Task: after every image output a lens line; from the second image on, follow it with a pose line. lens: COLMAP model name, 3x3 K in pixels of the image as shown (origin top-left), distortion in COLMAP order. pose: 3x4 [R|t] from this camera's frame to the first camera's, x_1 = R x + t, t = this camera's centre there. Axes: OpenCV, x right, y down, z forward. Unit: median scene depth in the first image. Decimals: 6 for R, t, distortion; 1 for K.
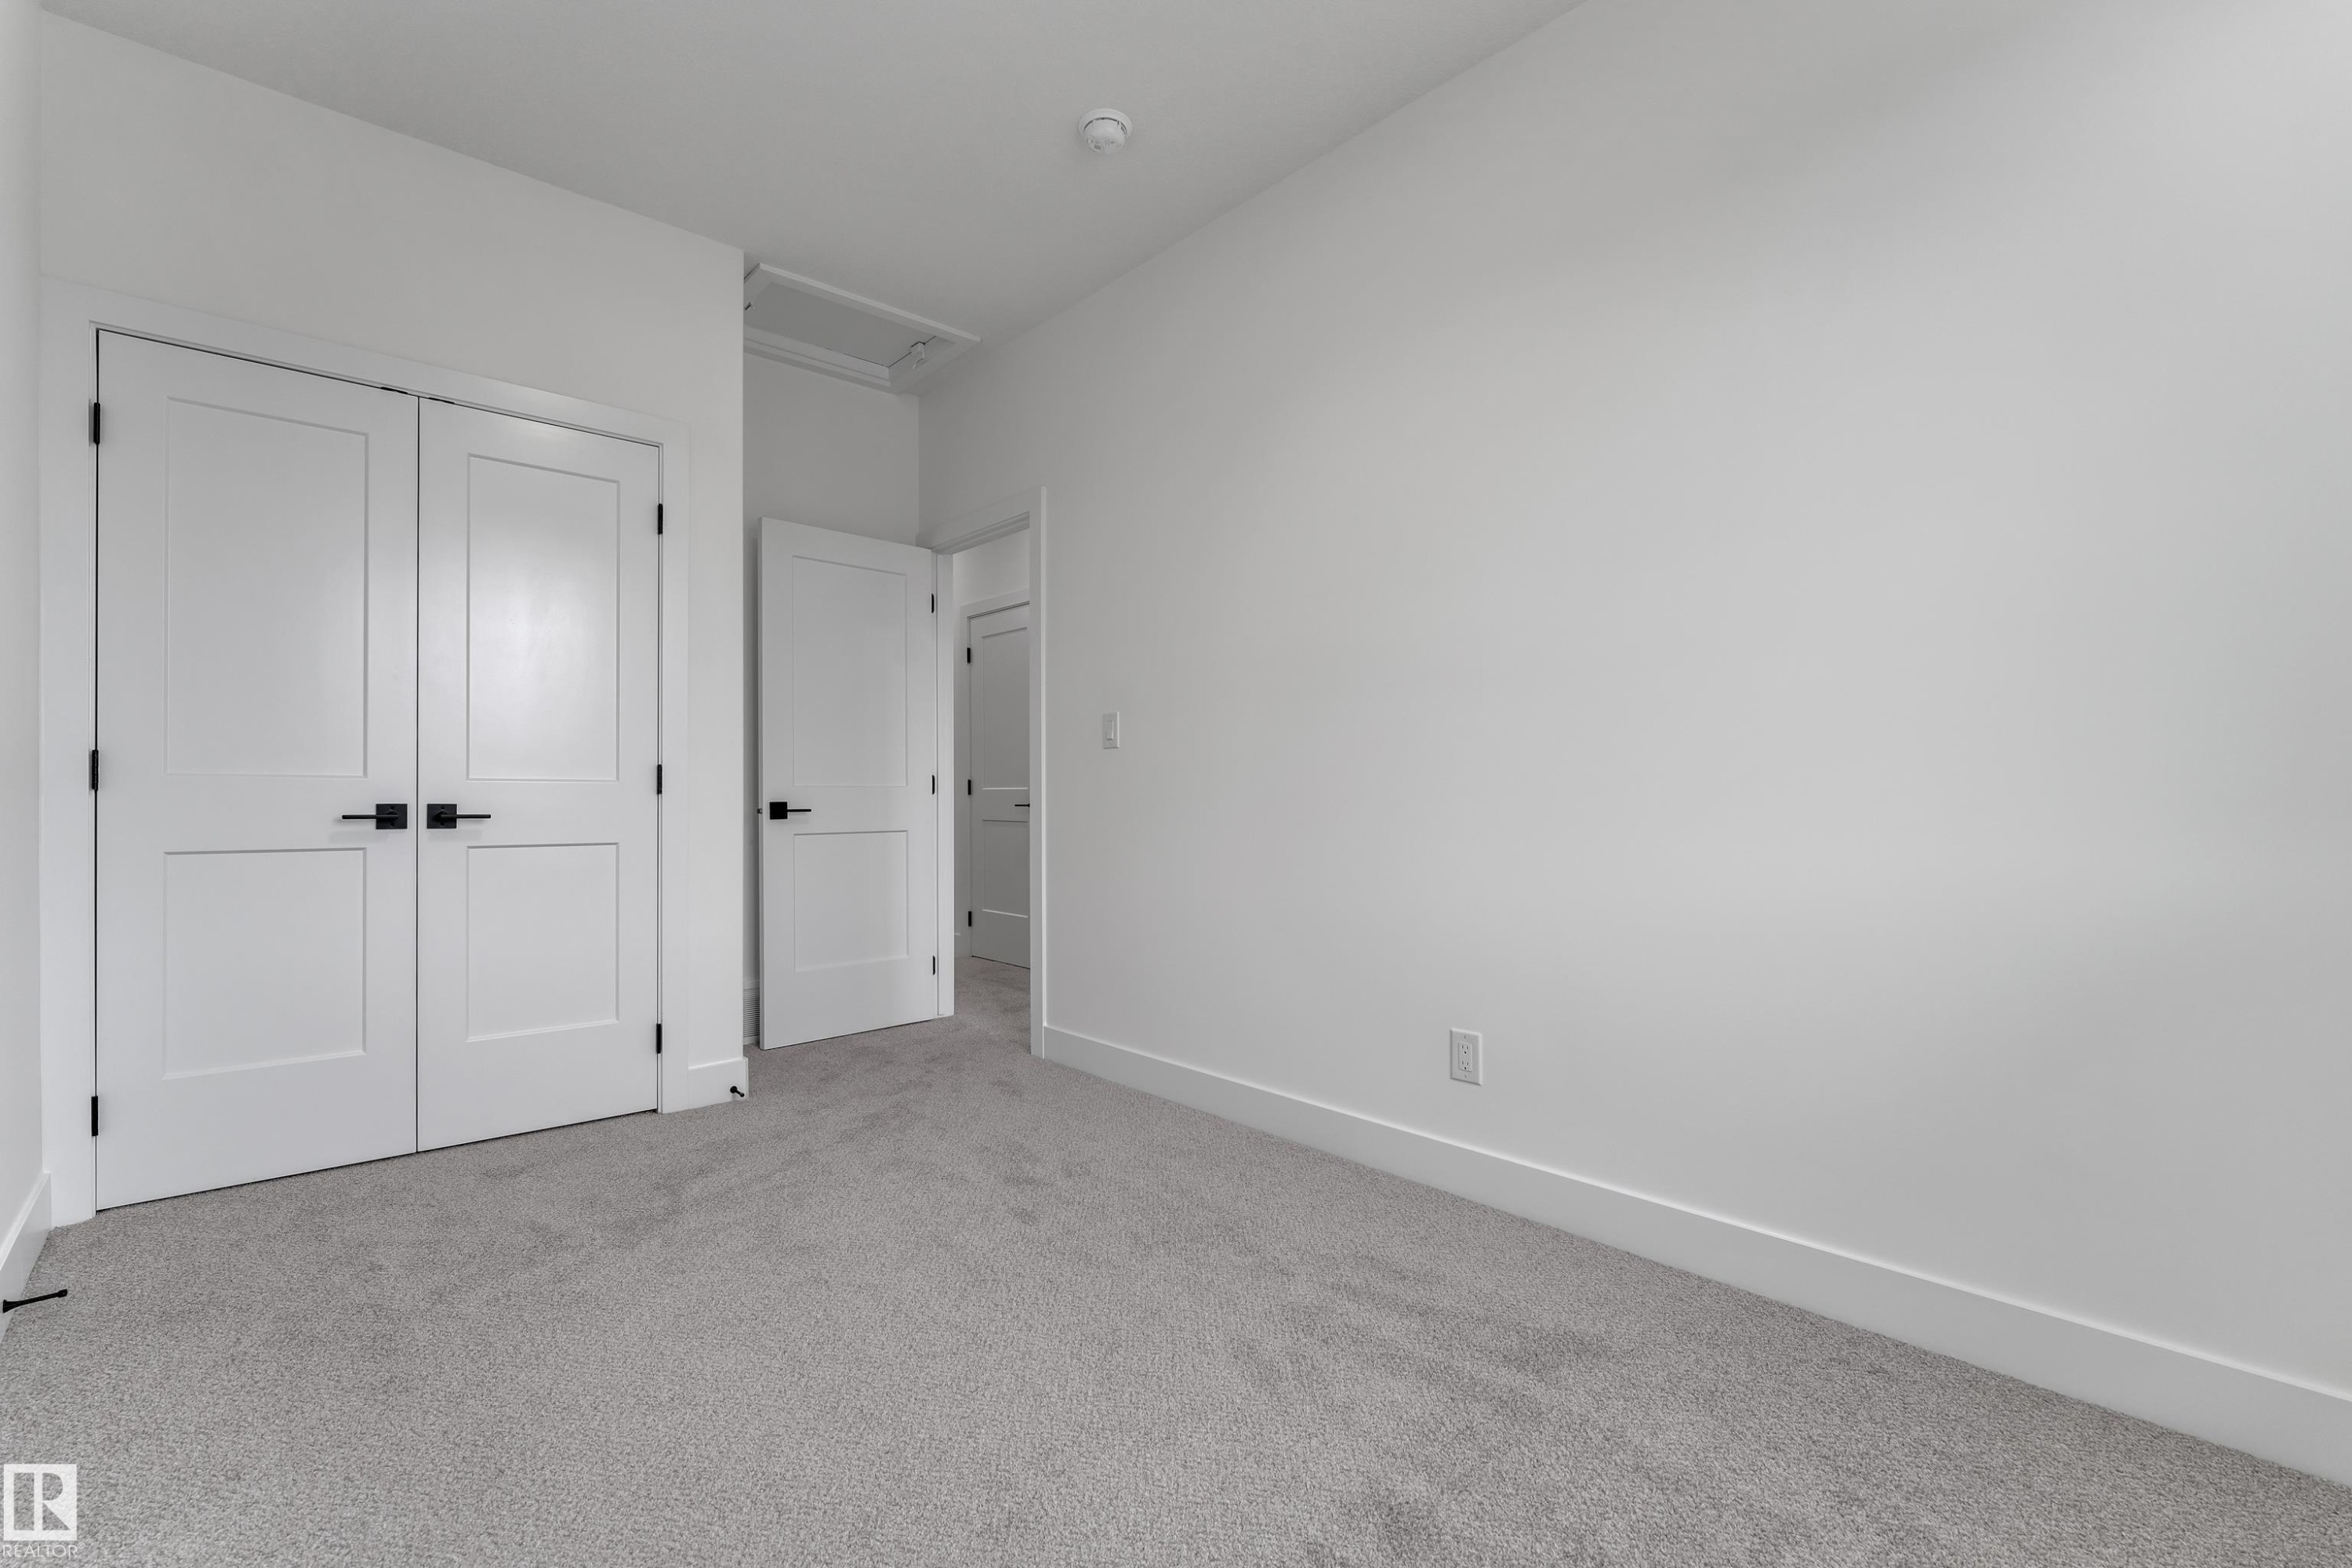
lens RADIAL K [[986.9, 0, 1175.2], [0, 986.9, 831.1], [0, 0, 1]] dist [0.001119, 0.000184]
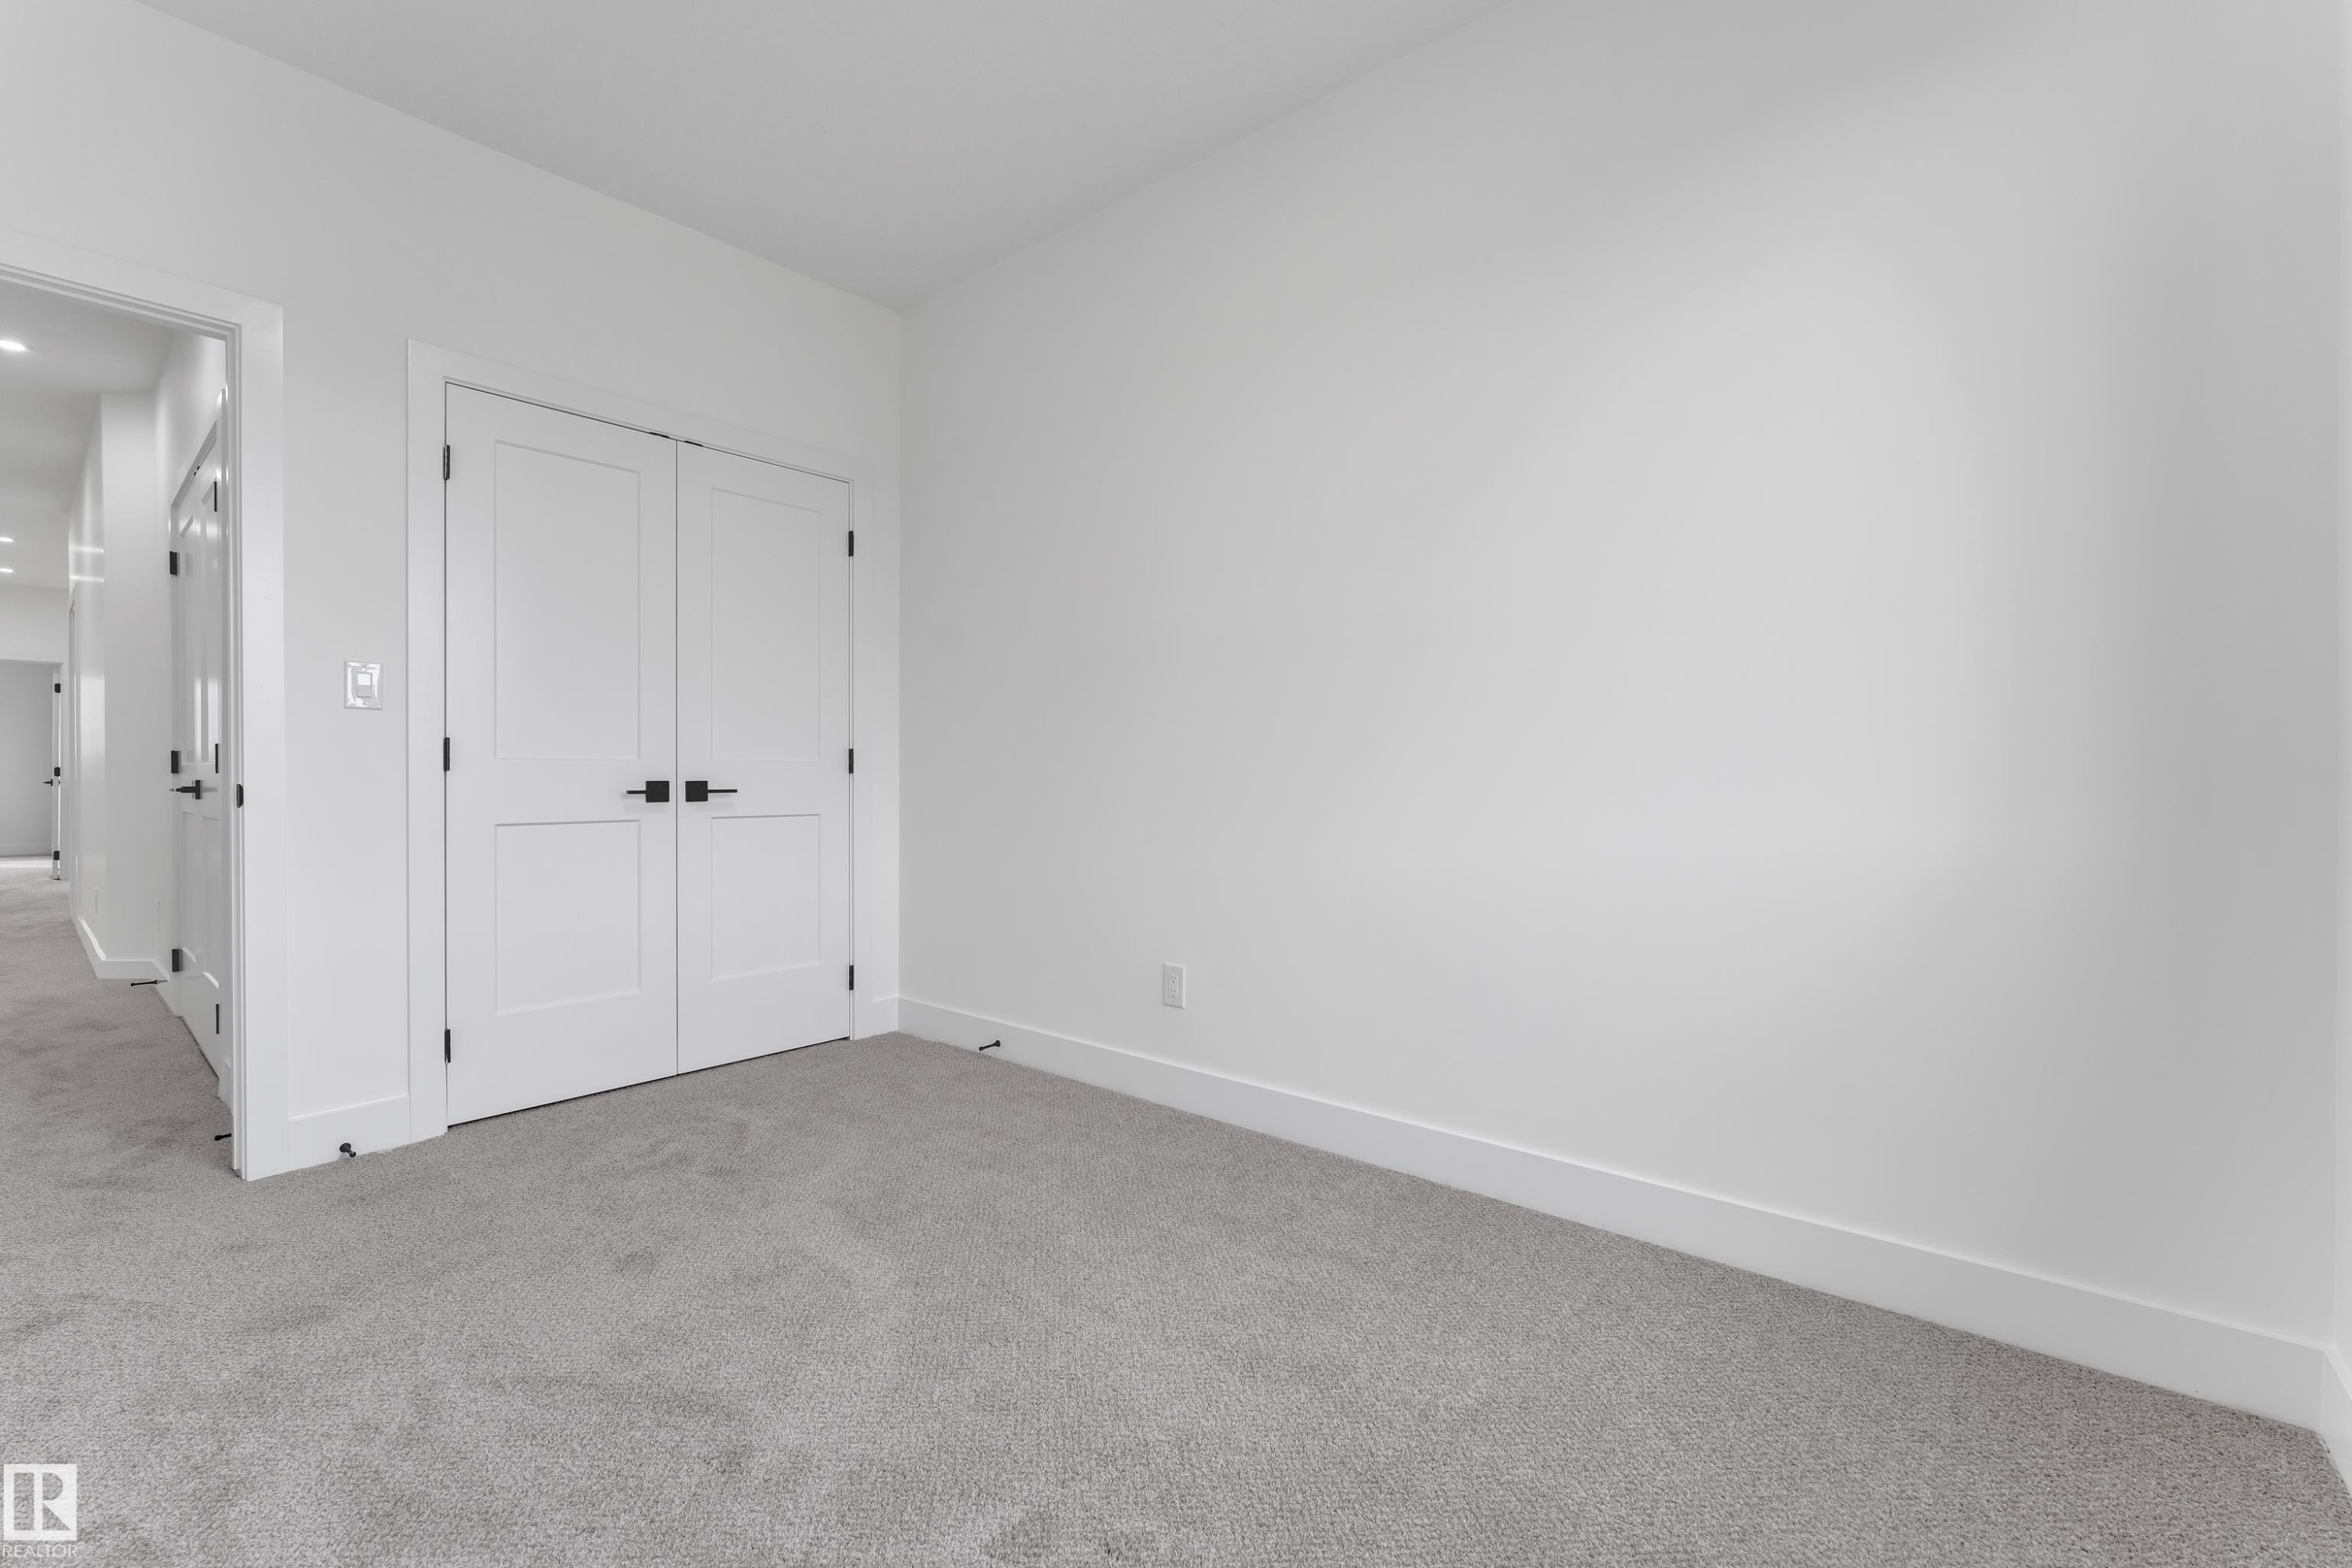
lens RADIAL K [[990.7, 0, 1176.0], [0, 990.7, 784.0], [0, 0, 1]] dist [-0.000141, 0.000096]
pose [[0.985024, -0.006356, 0.172300, -0.379240], [0.010795, 0.999633, -0.024839, 0.012372], [-0.172079, 0.026327, 0.984731, -0.277432]]
